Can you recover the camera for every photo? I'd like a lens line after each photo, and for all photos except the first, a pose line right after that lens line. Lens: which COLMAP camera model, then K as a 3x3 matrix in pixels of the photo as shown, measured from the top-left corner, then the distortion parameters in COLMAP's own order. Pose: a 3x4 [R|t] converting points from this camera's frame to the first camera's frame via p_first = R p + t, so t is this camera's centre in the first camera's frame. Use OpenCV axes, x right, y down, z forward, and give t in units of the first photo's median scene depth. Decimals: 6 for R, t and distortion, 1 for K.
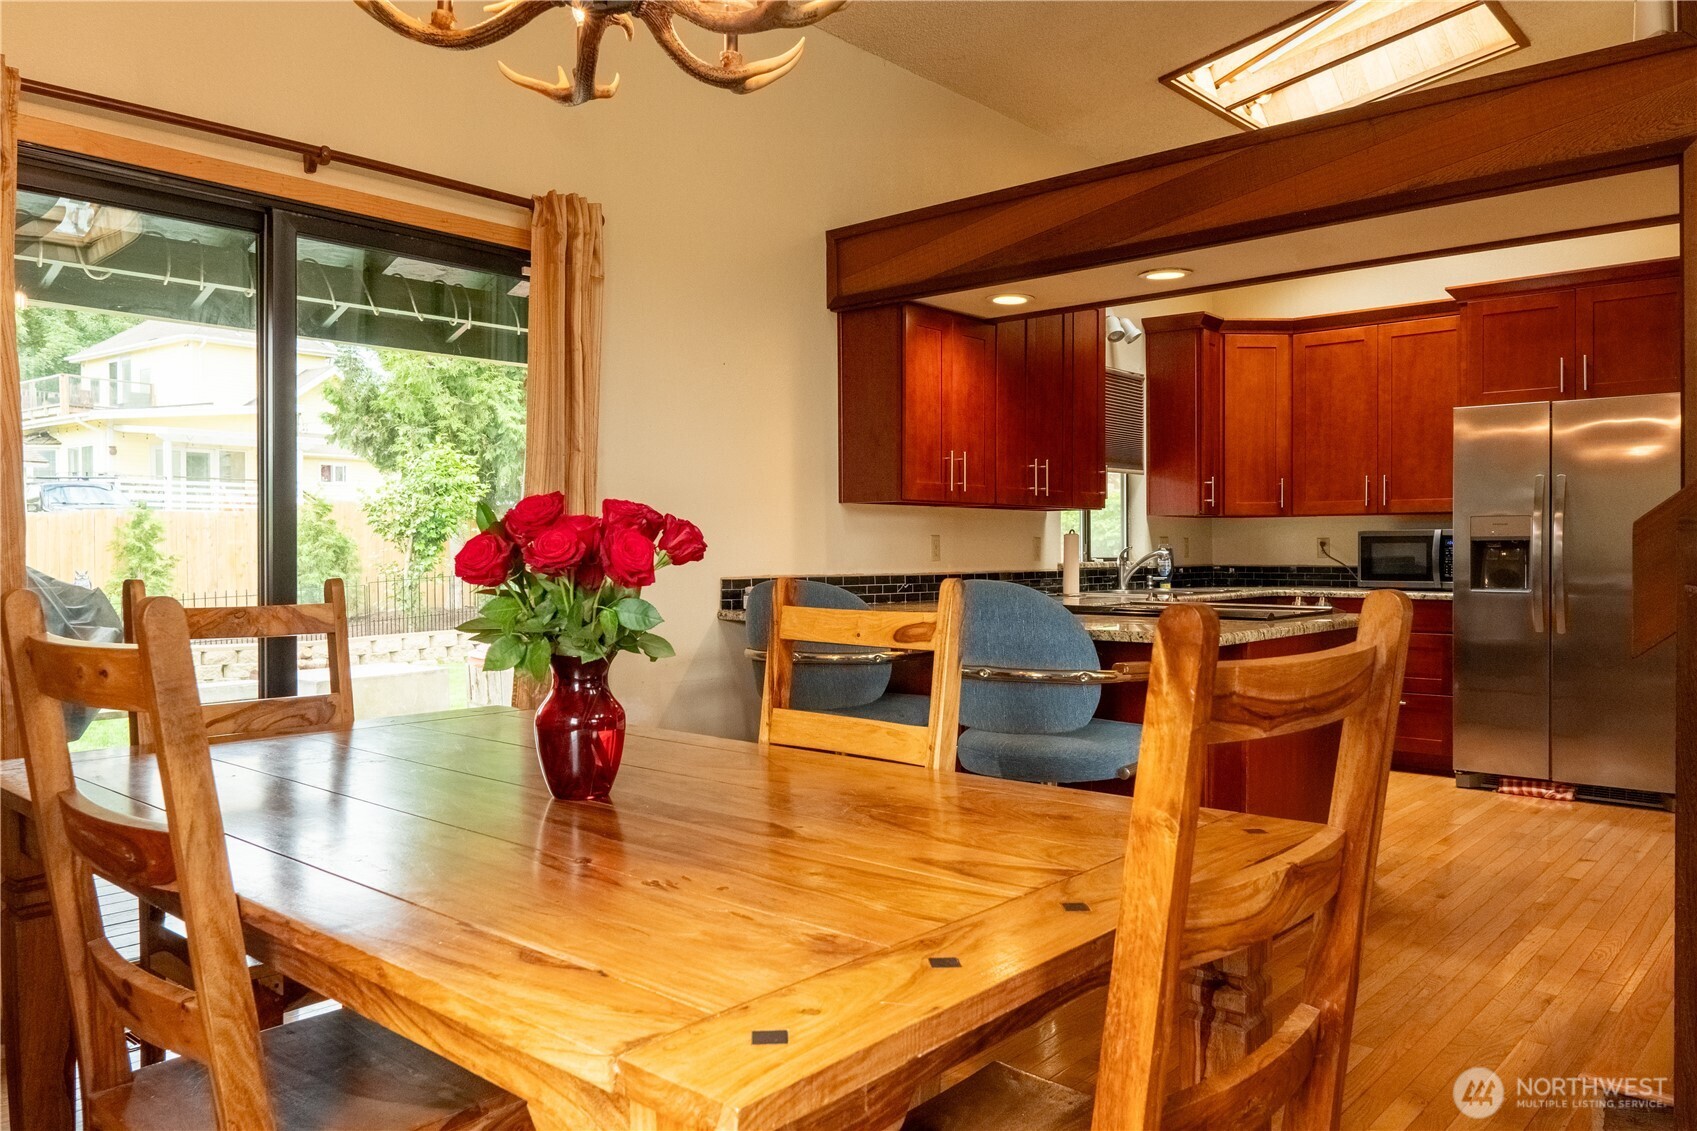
lens RADIAL K [[1165.6, 0, 836.2], [0, 1165.6, 566.5], [0, 0, 1]] dist [-0.018237, 0.001730]
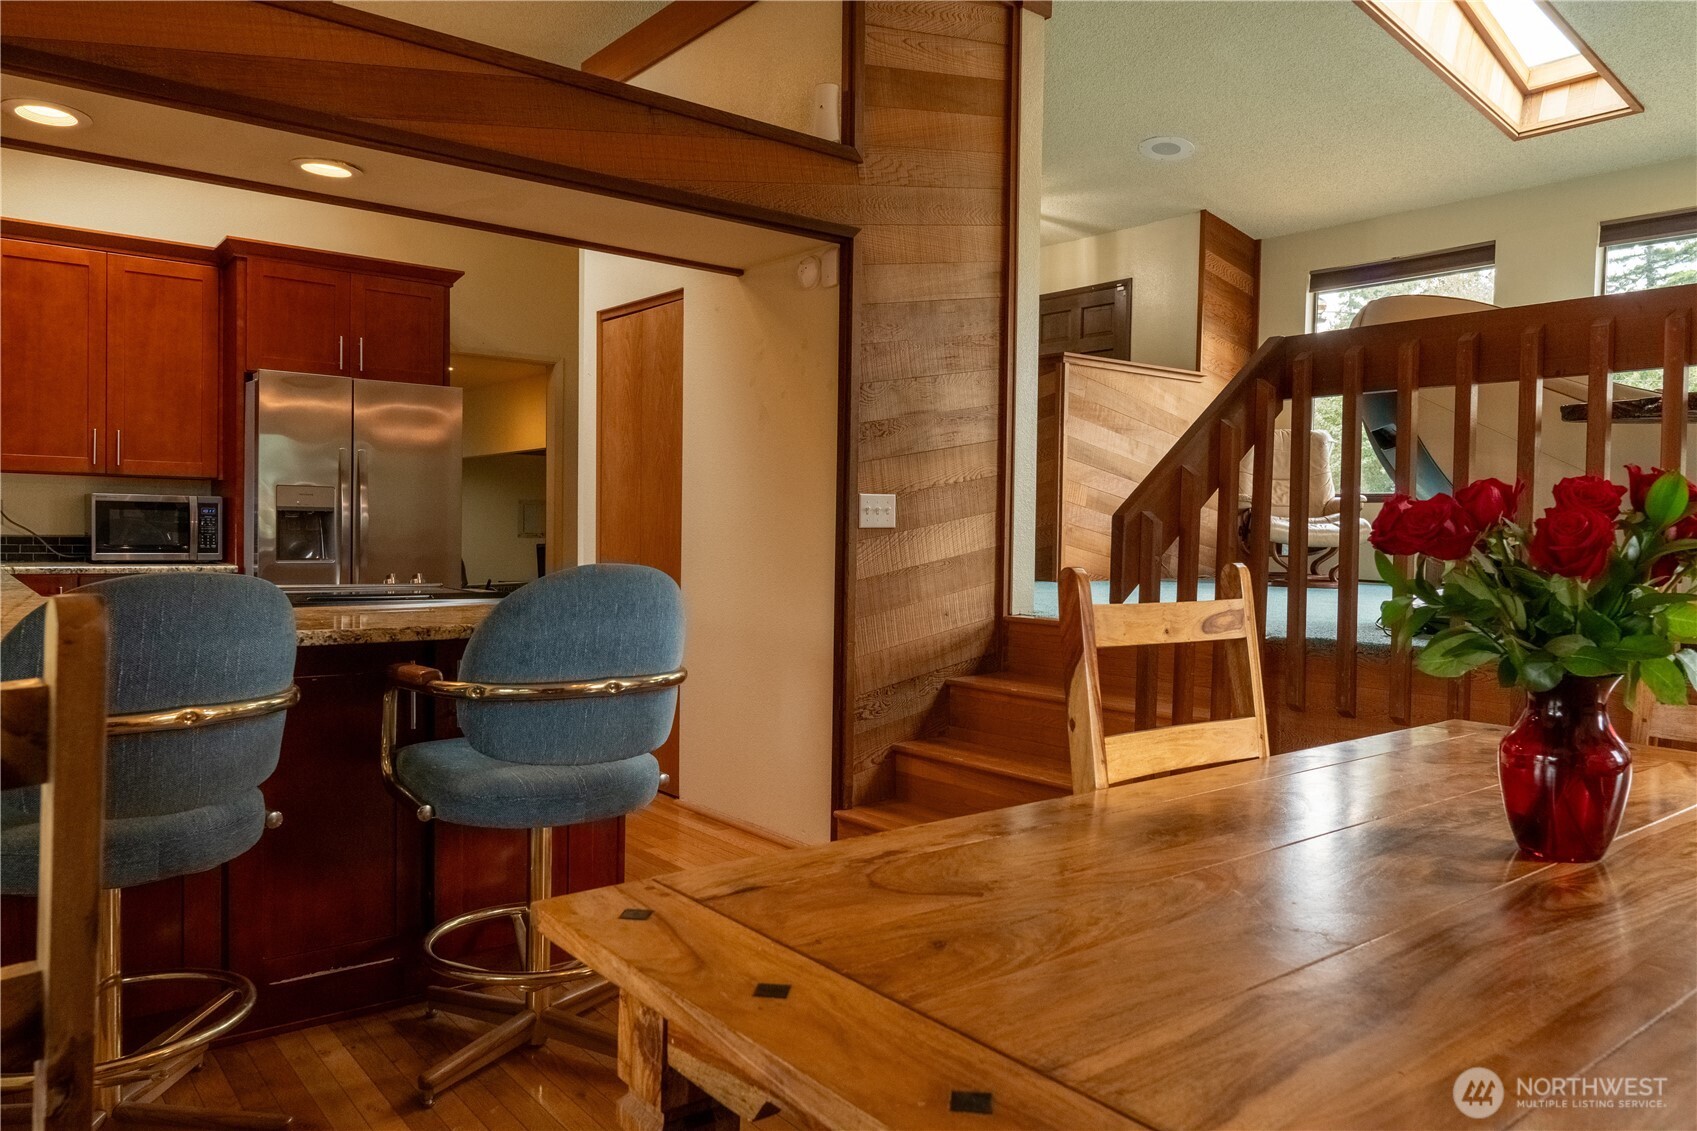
lens RADIAL K [[1165.6, 0, 841.4], [0, 1165.6, 559.7], [0, 0, 1]] dist [-0.018237, 0.001730]
pose [[0.180472, -0.024299, 0.983280, -0.284936], [-0.007510, 0.999632, 0.026082, -0.009256], [-0.983551, -0.012091, 0.180224, 0.325281]]
